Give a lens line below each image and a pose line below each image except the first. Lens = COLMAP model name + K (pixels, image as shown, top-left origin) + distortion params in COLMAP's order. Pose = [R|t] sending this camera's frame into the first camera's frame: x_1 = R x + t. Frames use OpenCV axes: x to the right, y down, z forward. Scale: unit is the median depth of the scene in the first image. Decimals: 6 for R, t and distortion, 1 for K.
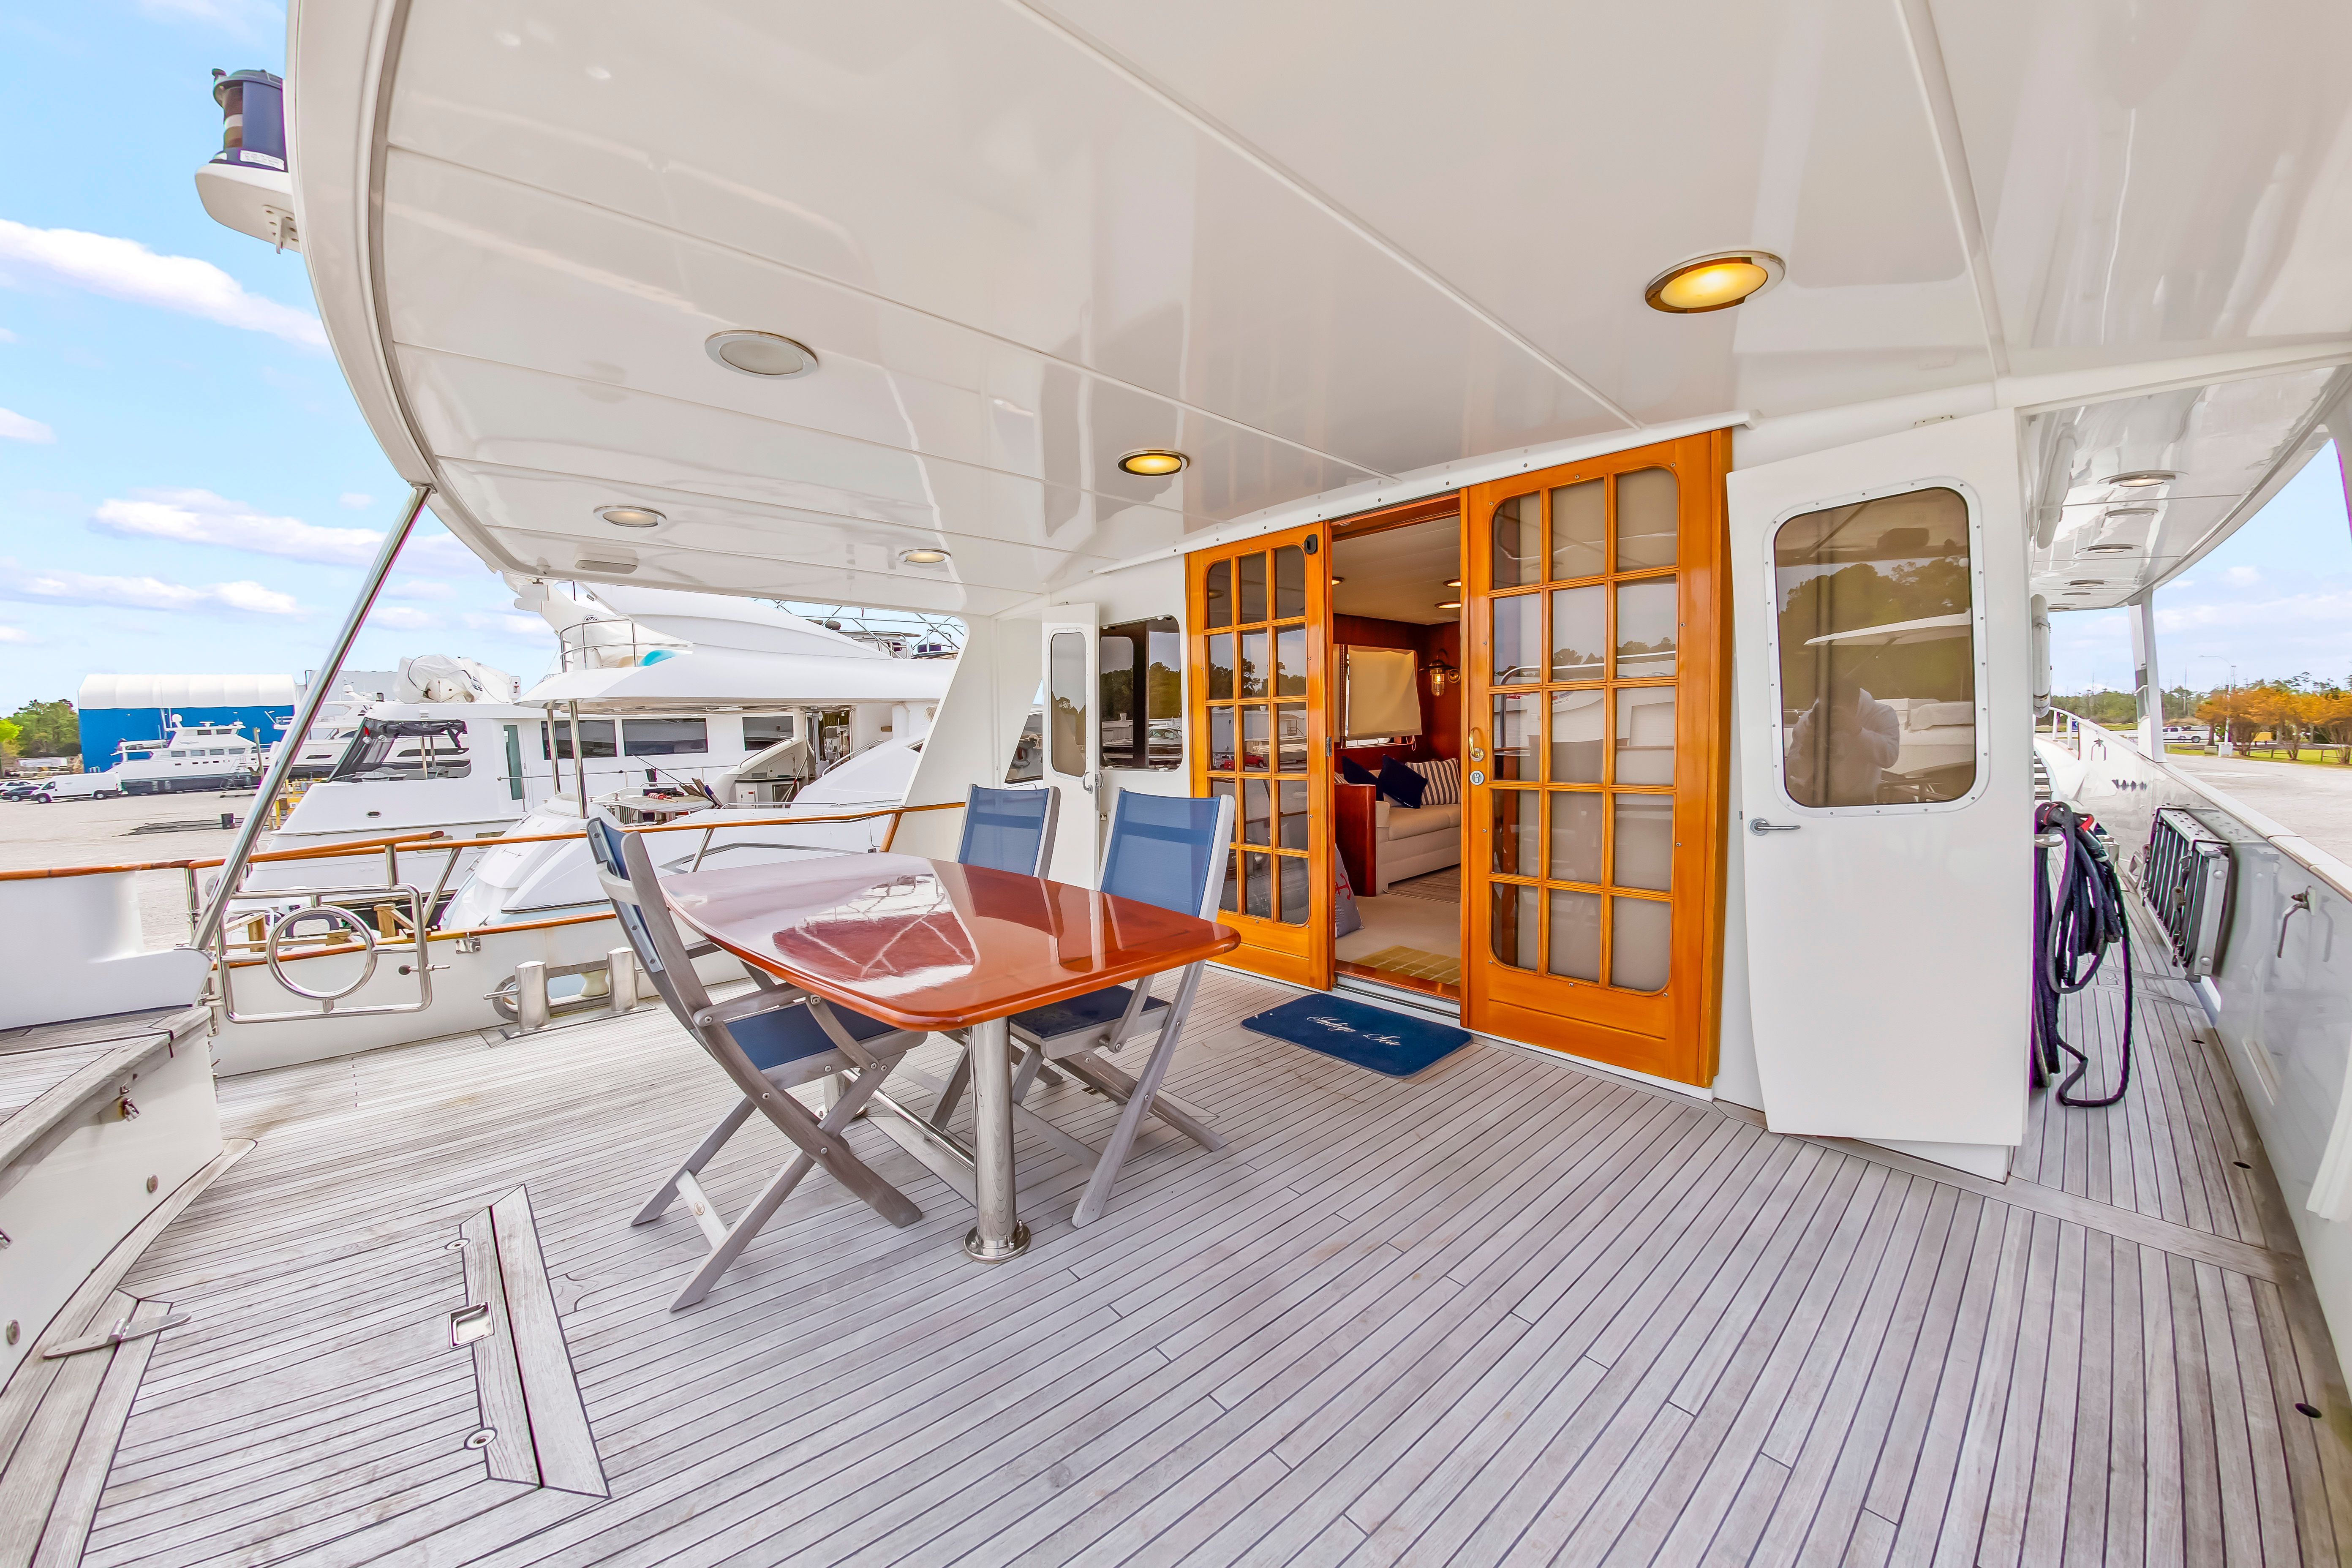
lens RADIAL K [[863.2, 0, 1177.4], [0, 863.2, 777.3], [0, 0, 1]] dist [-0.049279, -0.000519]
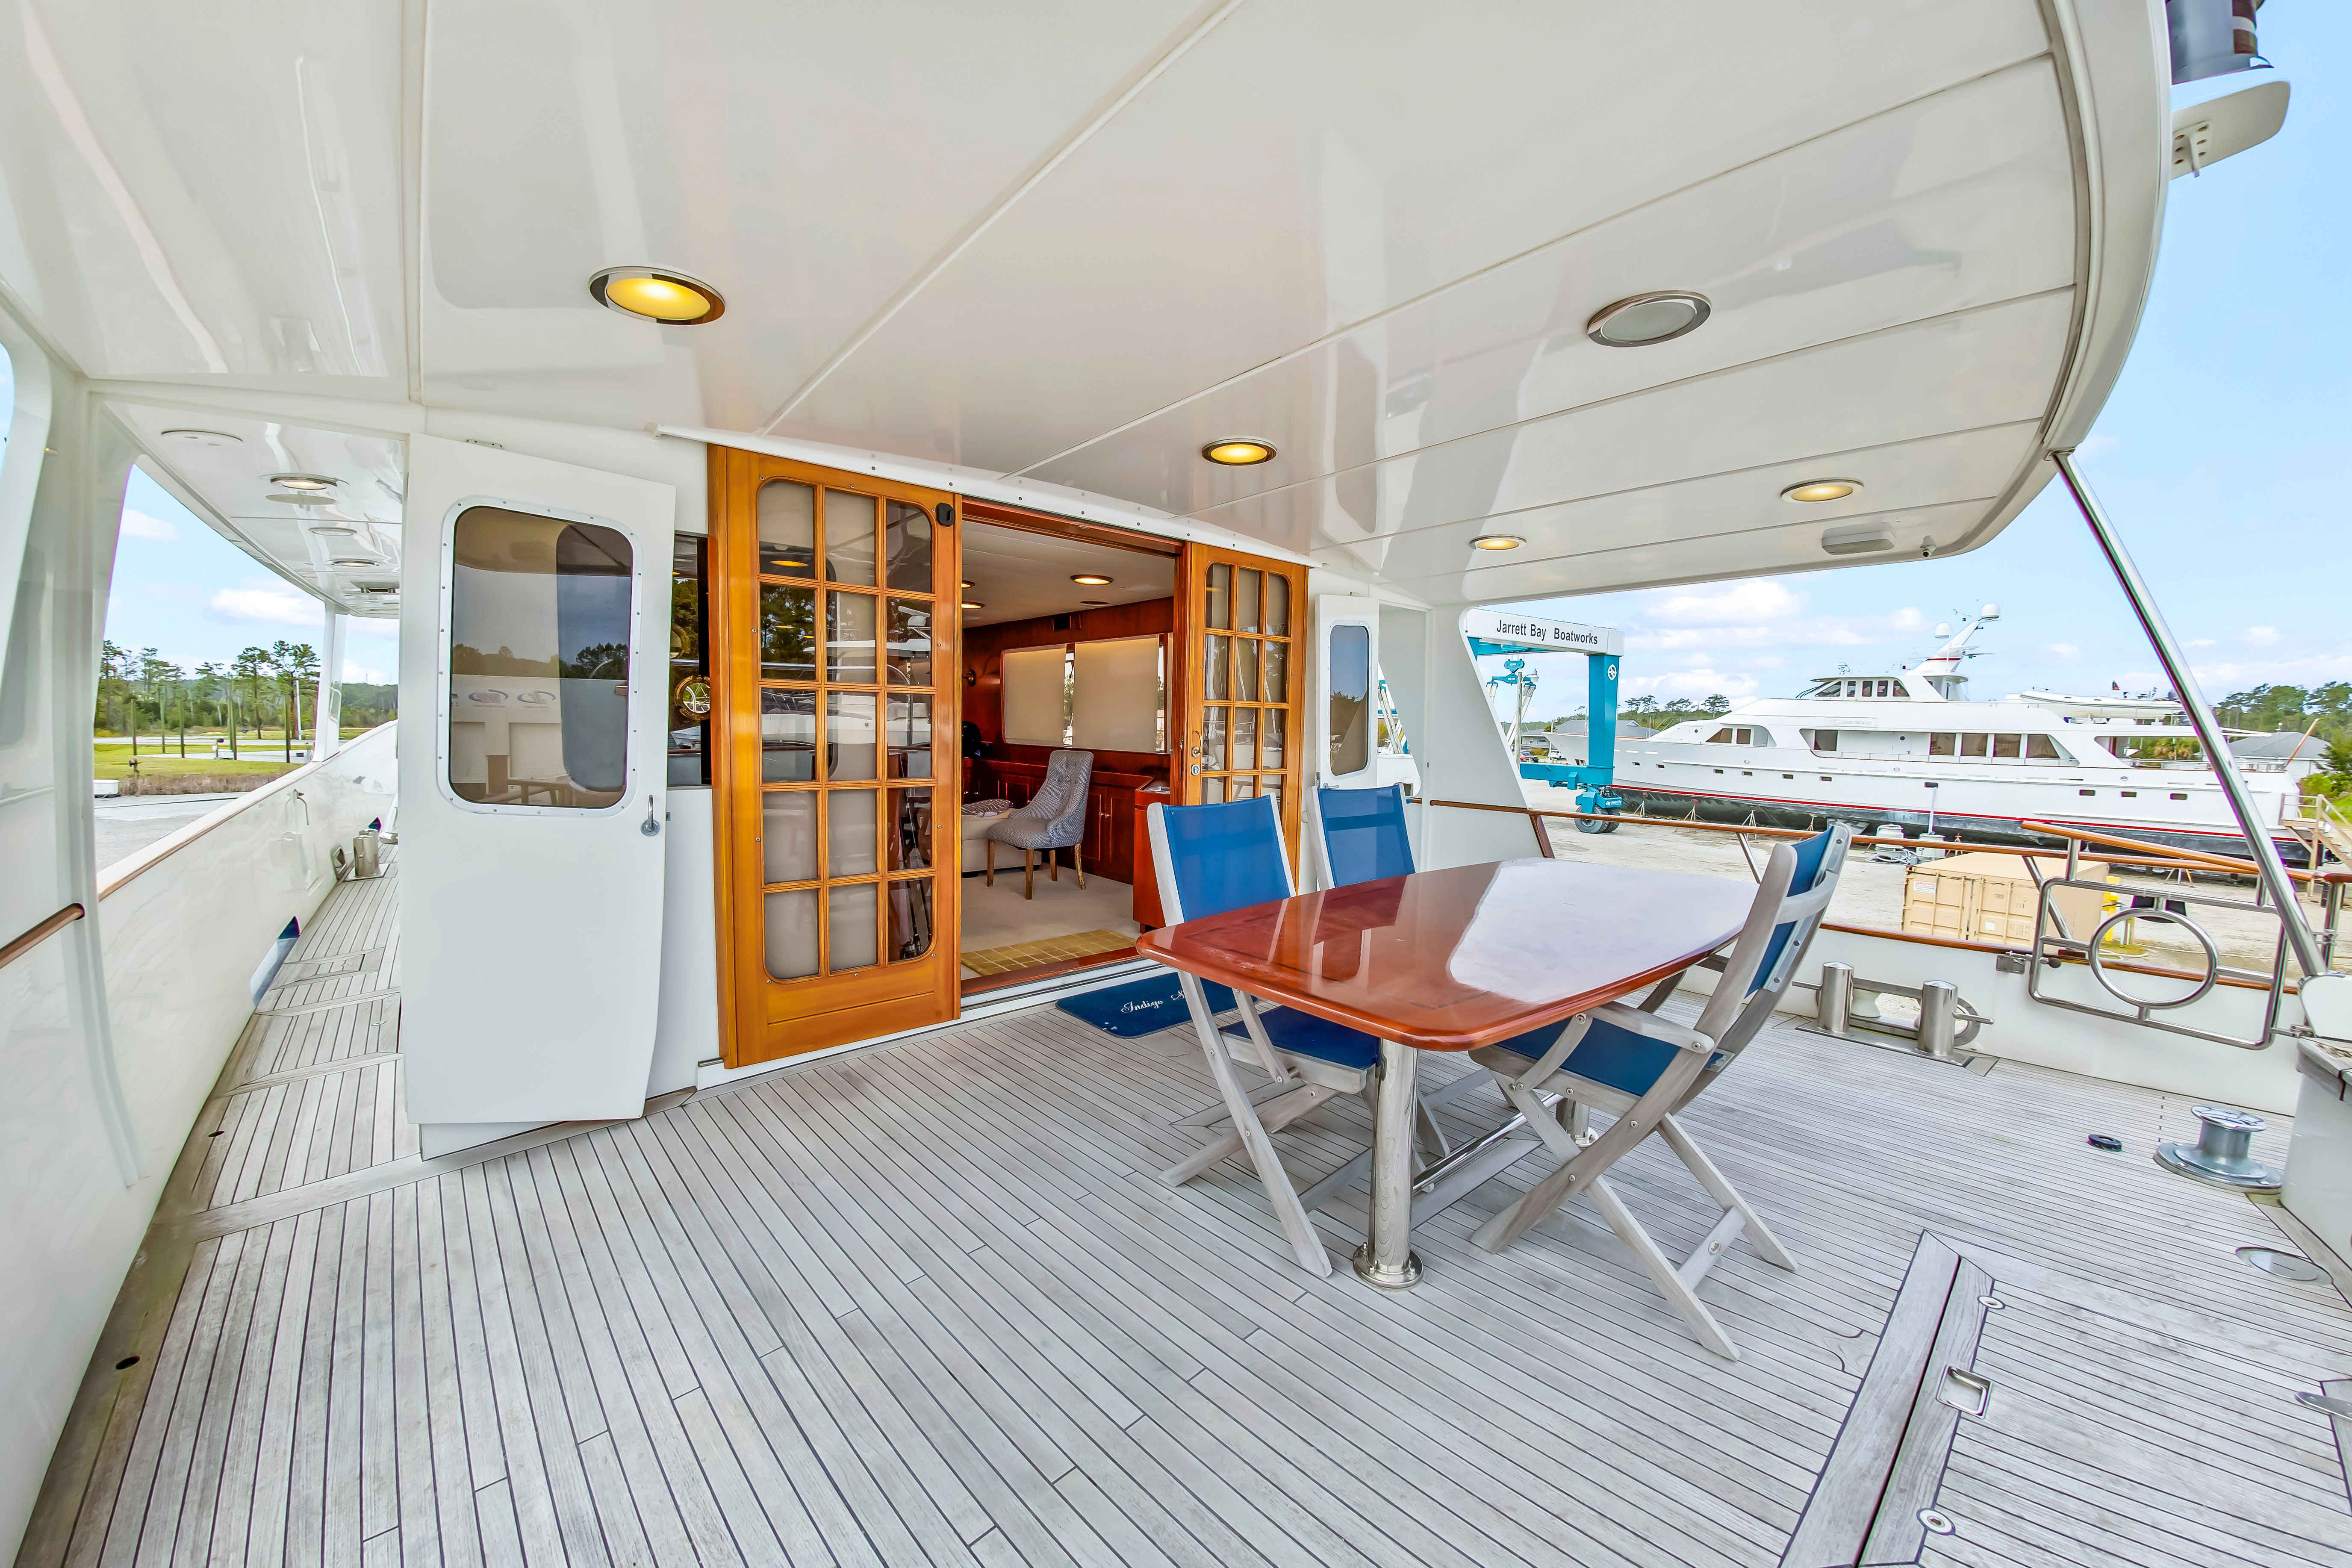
lens RADIAL K [[841.2, 0, 1195.5], [0, 841.2, 793.9], [0, 0, 1]] dist [-0.052483, -0.000367]
pose [[0.021004, -0.060110, 0.997971, -1.201792], [0.042167, 0.997356, 0.059186, -0.049709], [-0.998890, 0.040838, 0.023483, 1.275578]]
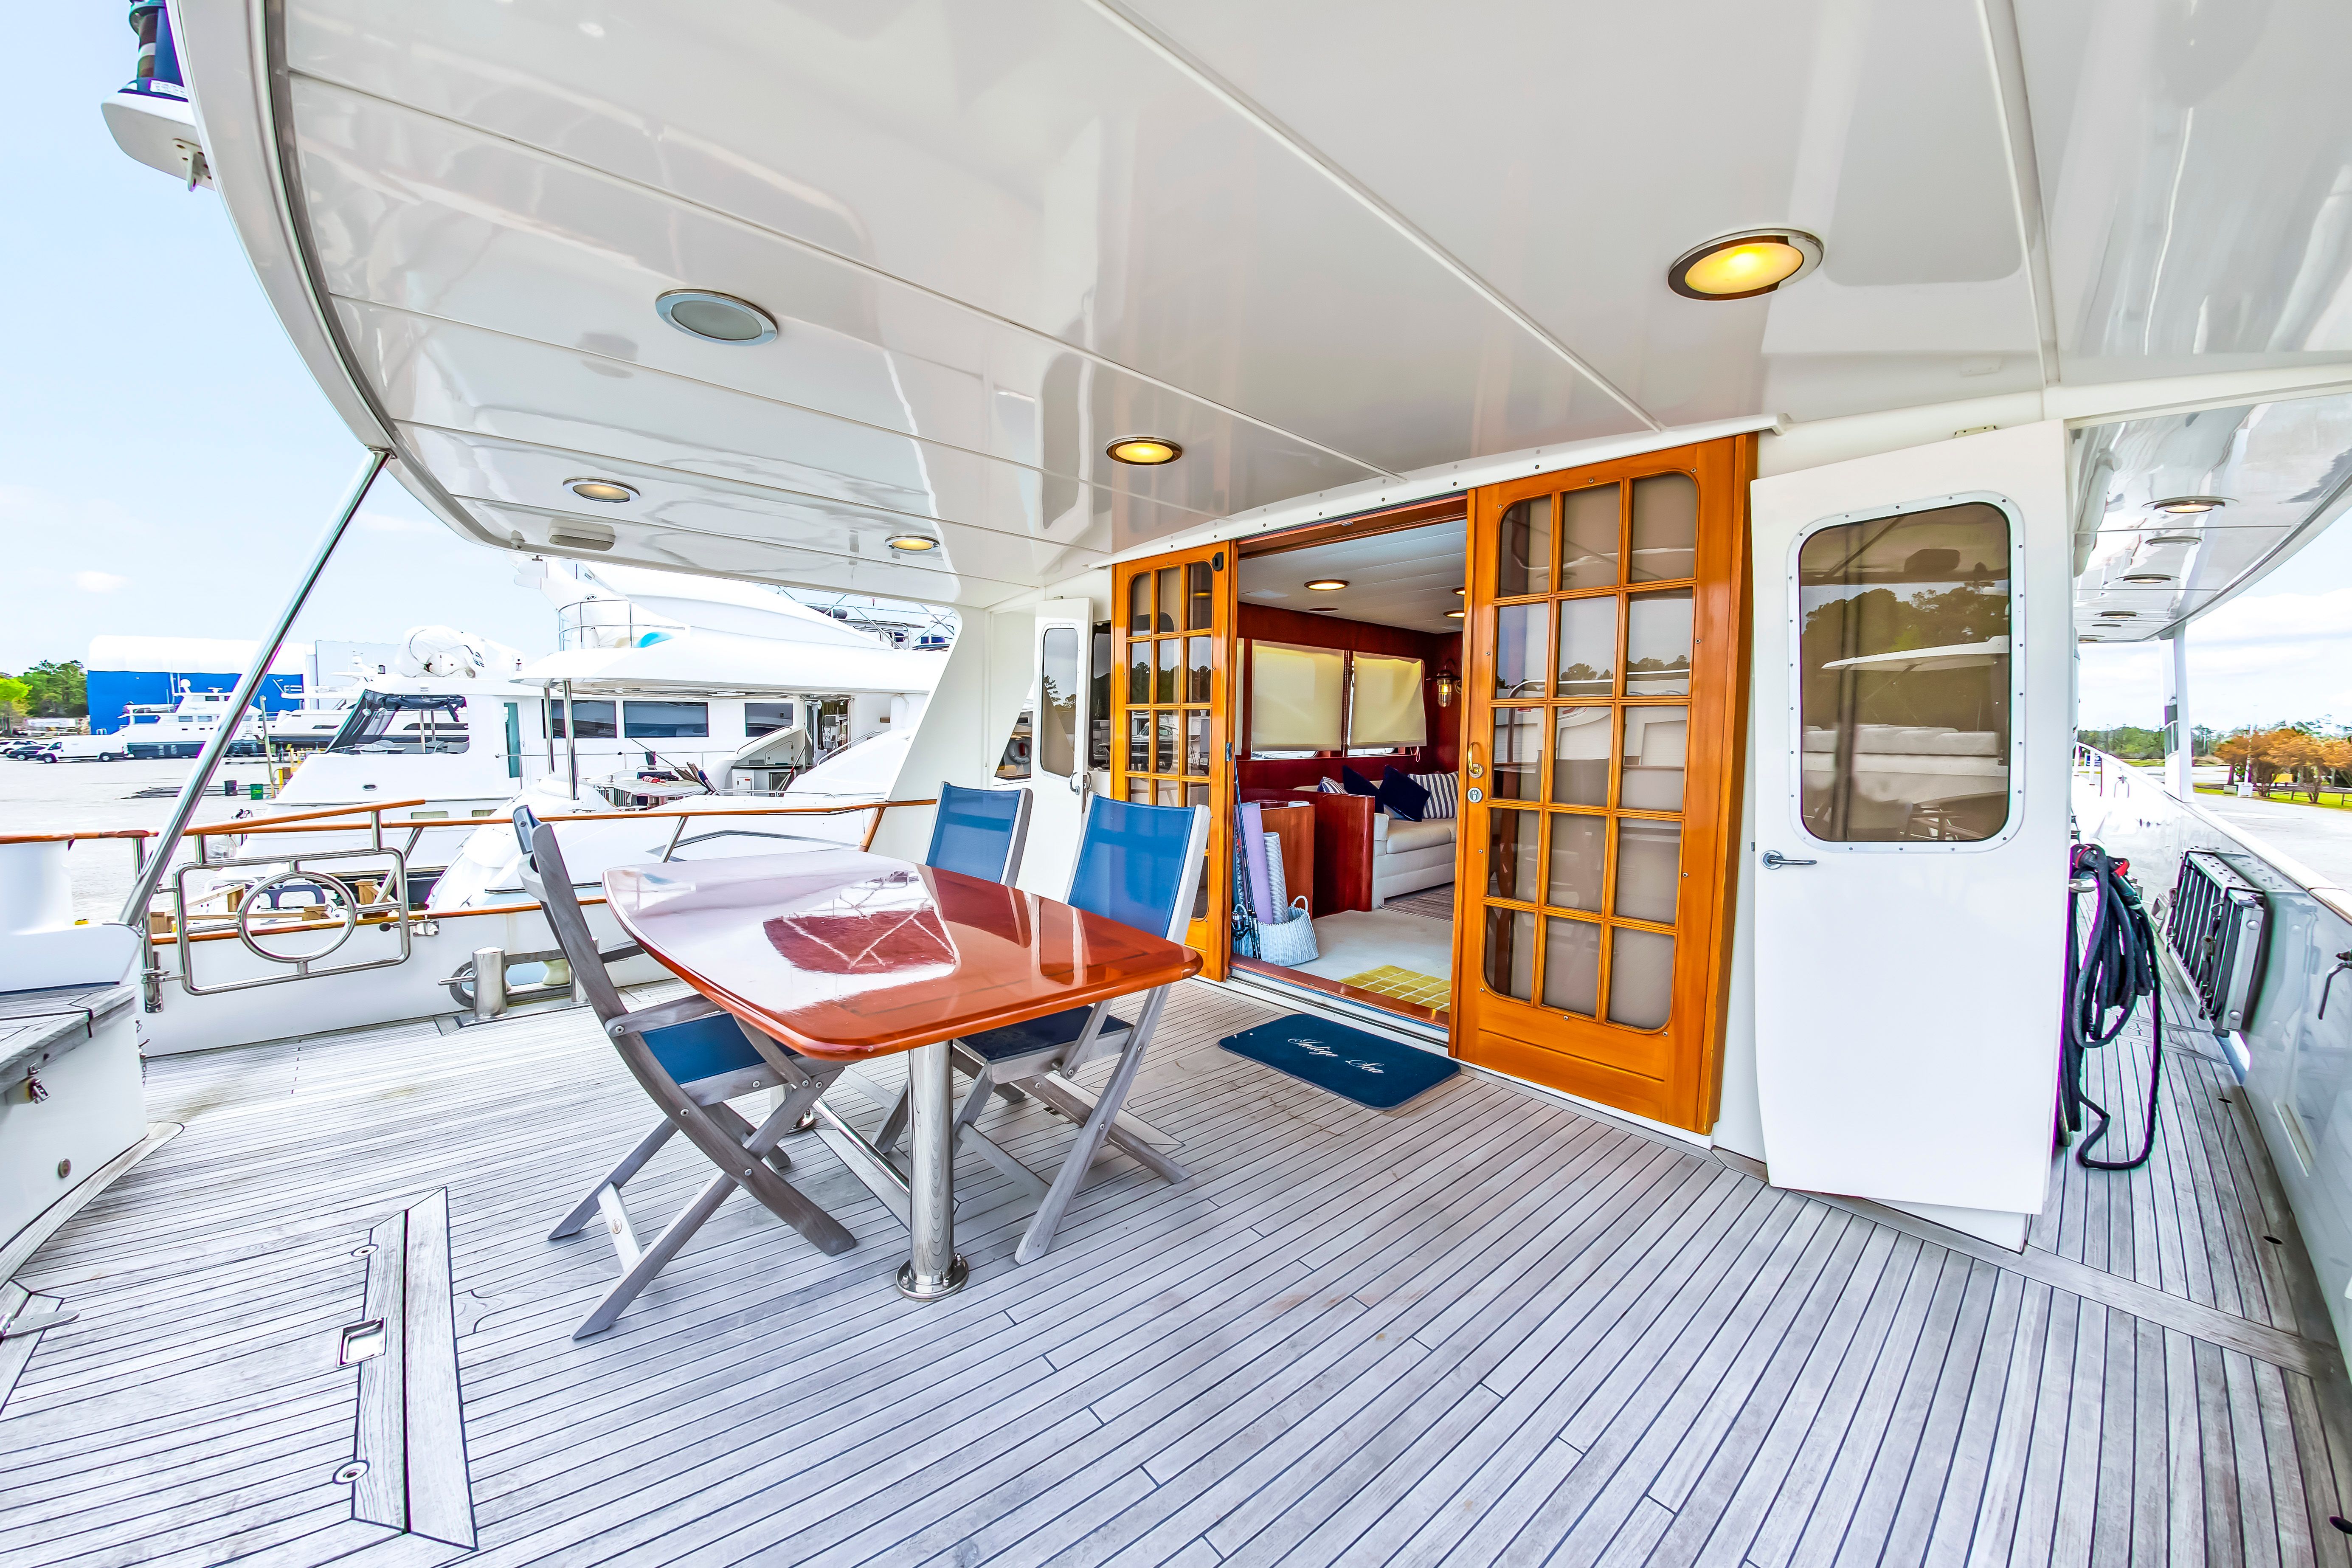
lens RADIAL K [[865.2, 0, 1177.5], [0, 865.2, 776.4], [0, 0, 1]] dist [-0.051873, 0.000324]
pose [[0.999269, 0.036968, -0.009736, 0.038641], [-0.036989, 0.999314, -0.001998, -0.007413], [0.009656, 0.002357, 0.999951, 0.062241]]
